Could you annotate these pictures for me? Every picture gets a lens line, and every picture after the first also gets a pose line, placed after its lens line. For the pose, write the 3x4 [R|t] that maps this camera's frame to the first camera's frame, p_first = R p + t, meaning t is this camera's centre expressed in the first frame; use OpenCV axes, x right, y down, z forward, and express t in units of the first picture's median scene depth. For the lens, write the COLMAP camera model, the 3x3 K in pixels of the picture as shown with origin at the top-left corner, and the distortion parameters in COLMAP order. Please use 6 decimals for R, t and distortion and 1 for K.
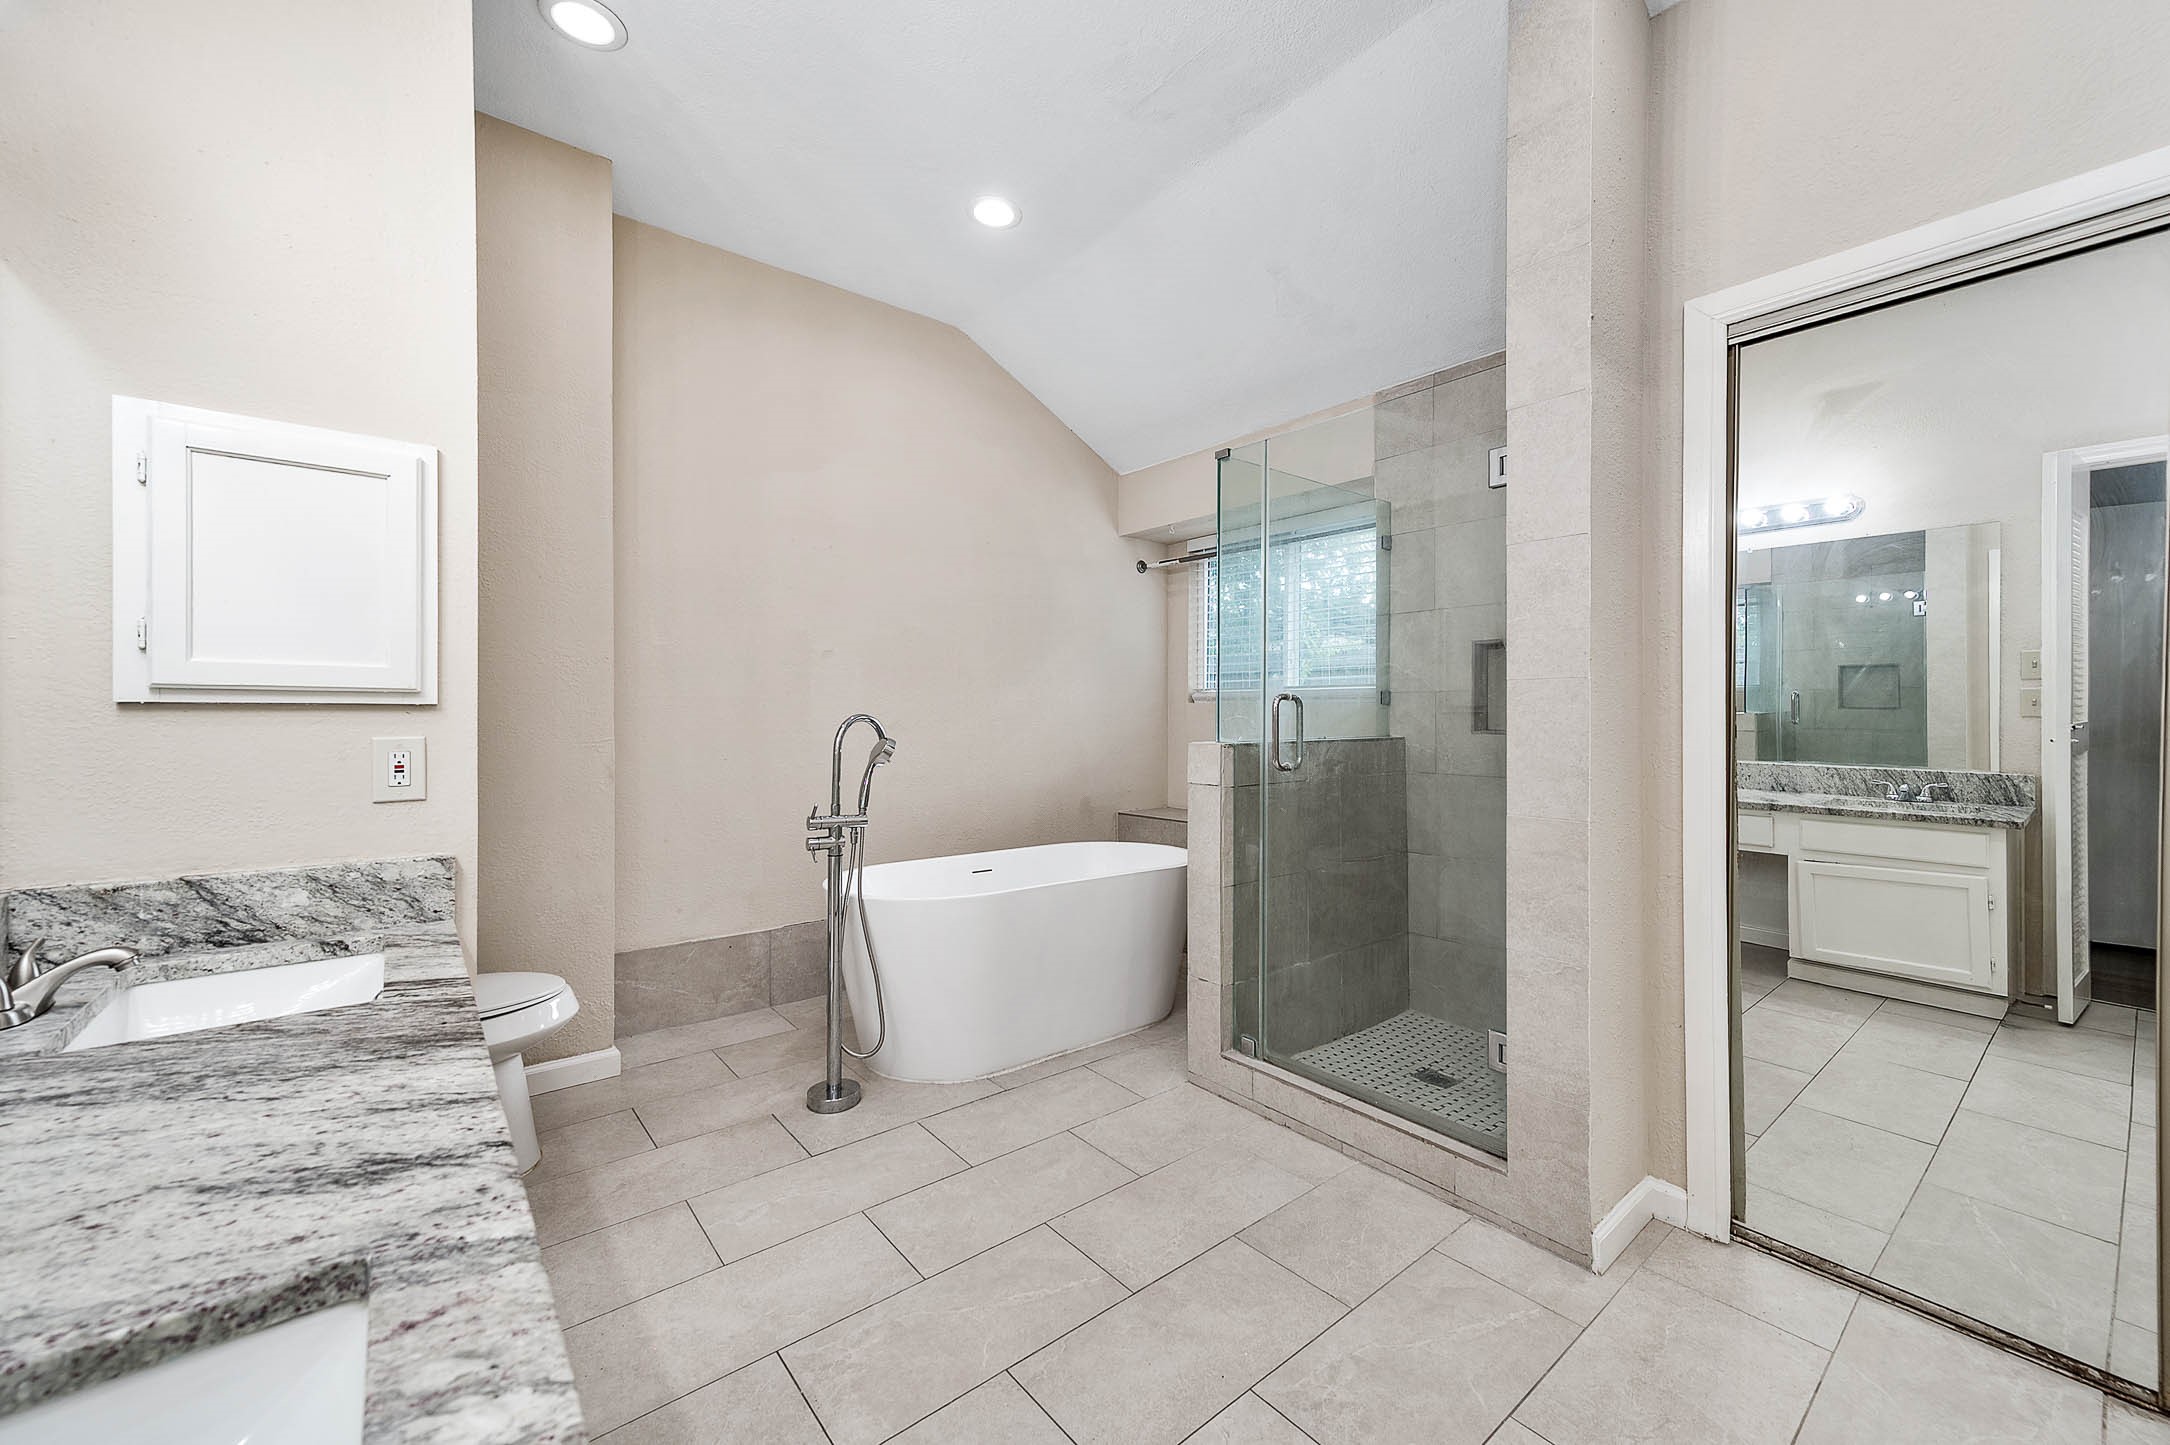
lens RADIAL K [[848.0, 0, 1084.0], [0, 848.0, 715.6], [0, 0, 1]] dist [0.004559, 0.000243]
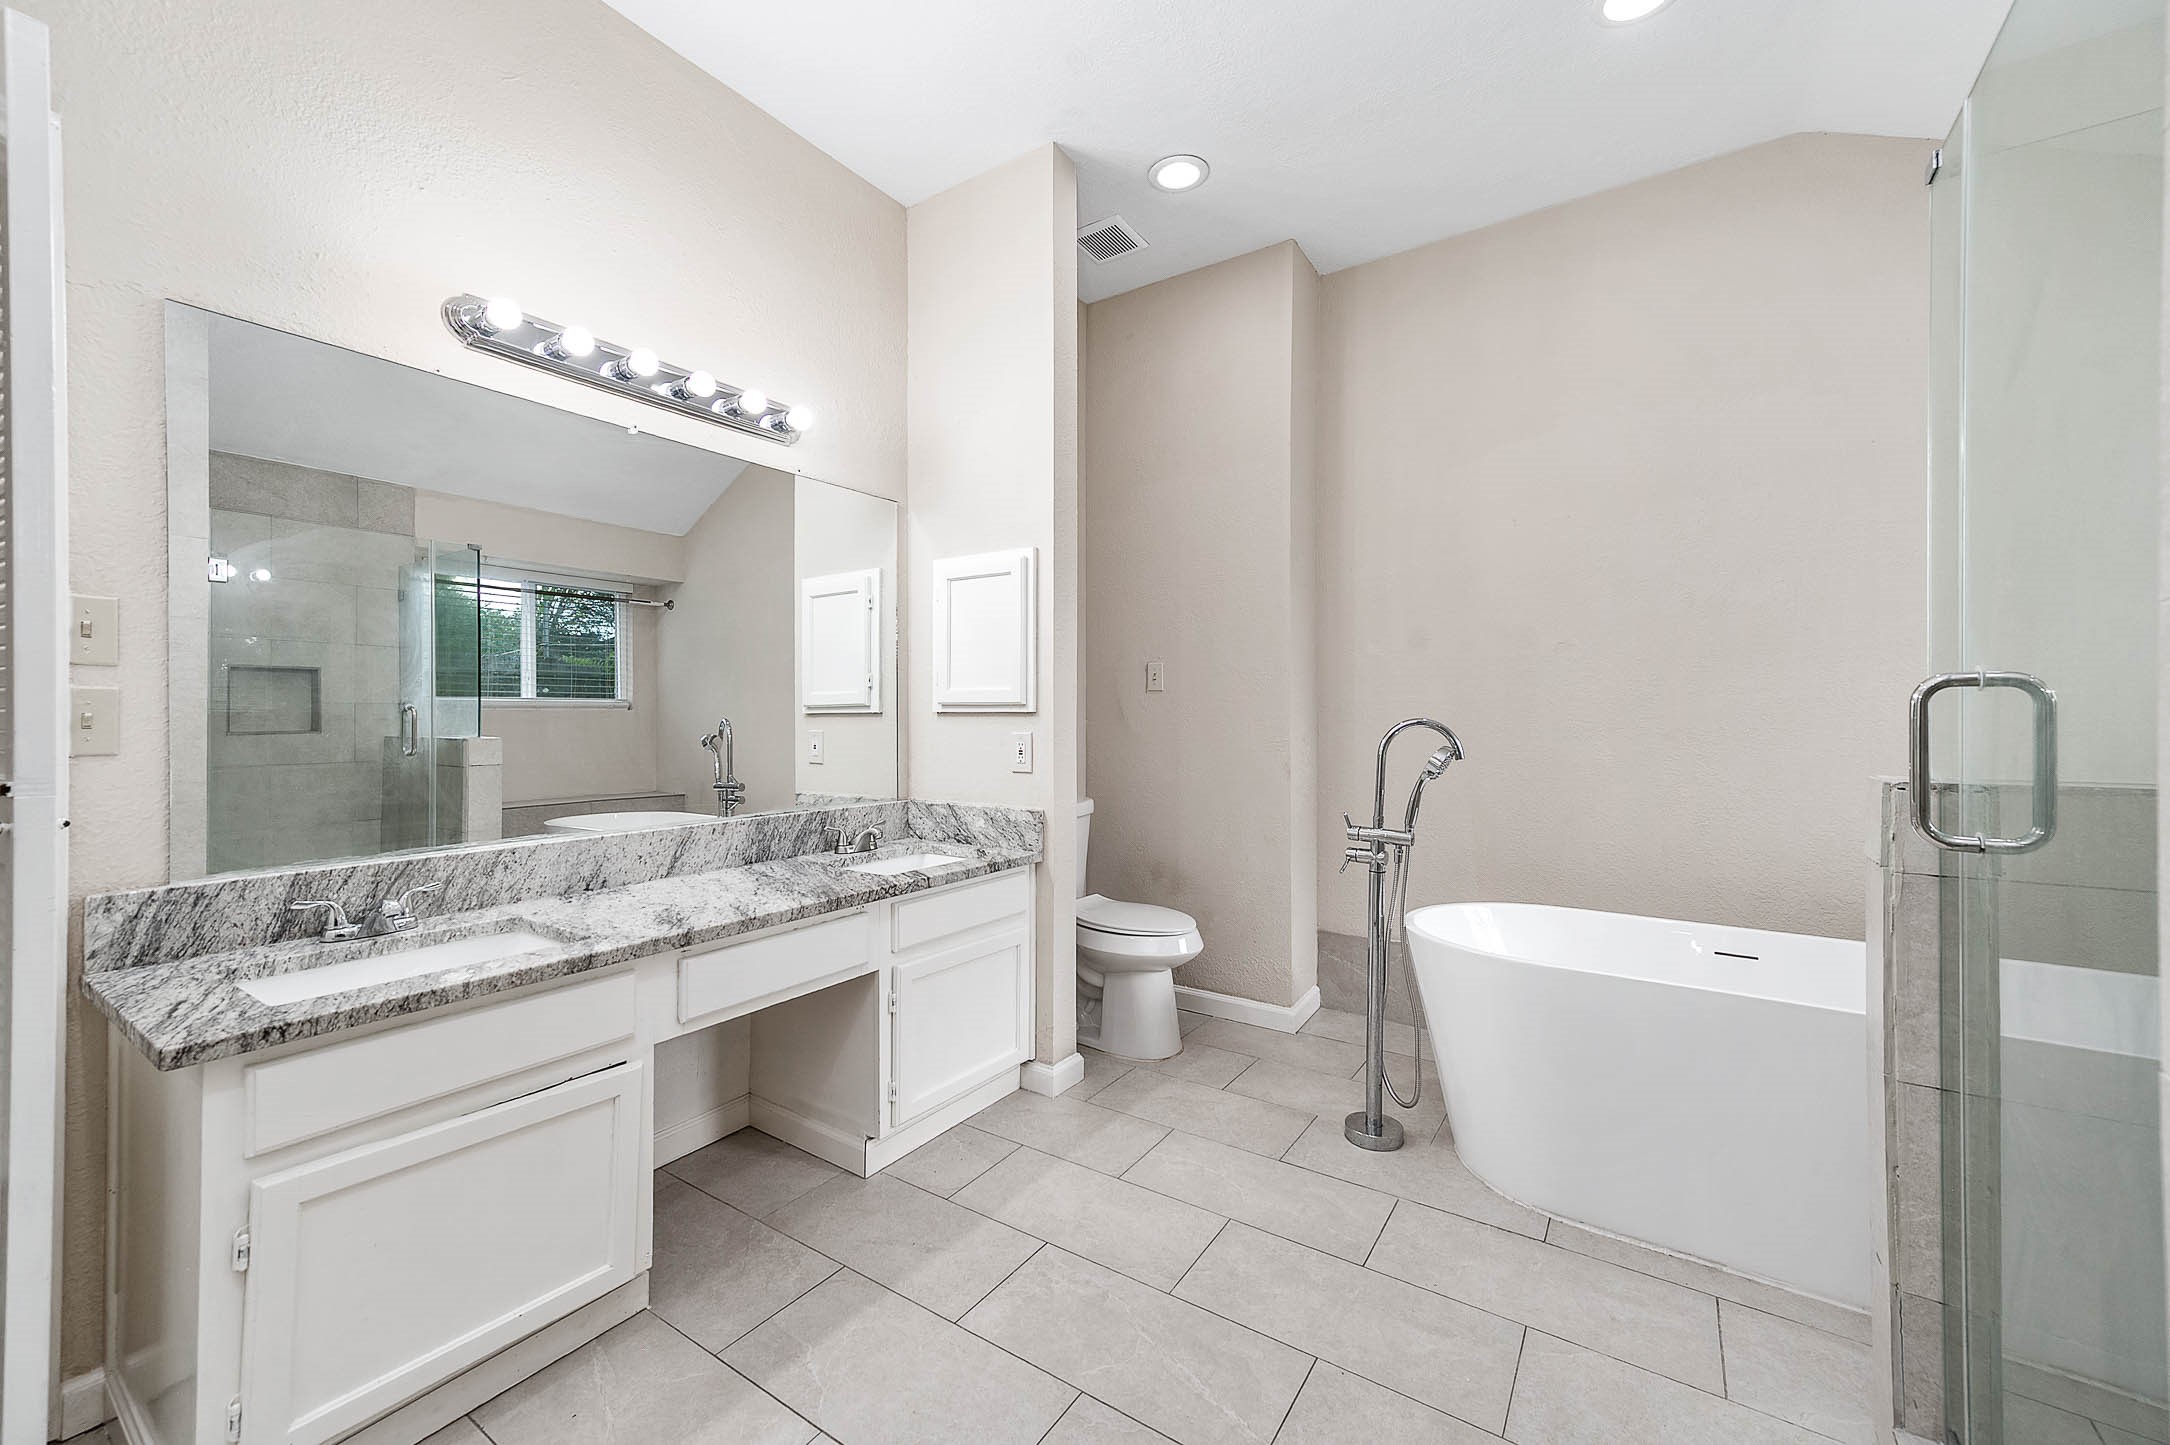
lens RADIAL K [[848.0, 0, 1082.1], [0, 848.0, 716.8], [0, 0, 1]] dist [0.004559, 0.000243]
pose [[0.286281, -0.001169, -0.958145, 0.641804], [-0.002014, 0.999996, -0.001821, -0.001468], [0.958144, 0.002451, 0.286278, 0.548657]]
